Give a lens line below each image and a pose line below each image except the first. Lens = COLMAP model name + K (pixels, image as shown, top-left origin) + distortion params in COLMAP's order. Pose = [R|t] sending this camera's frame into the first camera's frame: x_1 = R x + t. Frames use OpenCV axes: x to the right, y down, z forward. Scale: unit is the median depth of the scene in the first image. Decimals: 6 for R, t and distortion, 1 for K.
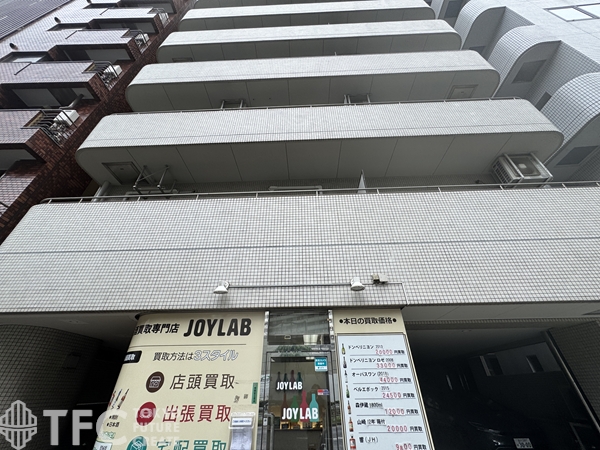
lens RADIAL K [[239.4, 0, 301.3], [0, 239.4, 223.2], [0, 0, 1]] dist [-0.001533, 0.000250]
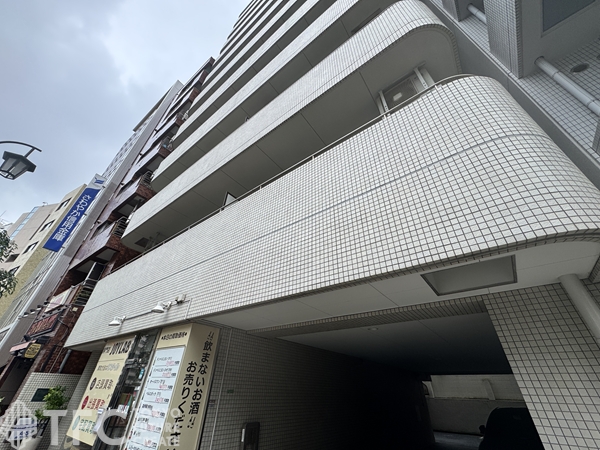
lens RADIAL K [[239.4, 0, 301.3], [0, 239.4, 223.2], [0, 0, 1]] dist [-0.001533, 0.000250]
pose [[0.814114, -0.307334, -0.492711, 1.579545], [0.306150, 0.948132, -0.085551, 0.173086], [0.493447, -0.081195, 0.865978, 0.331707]]
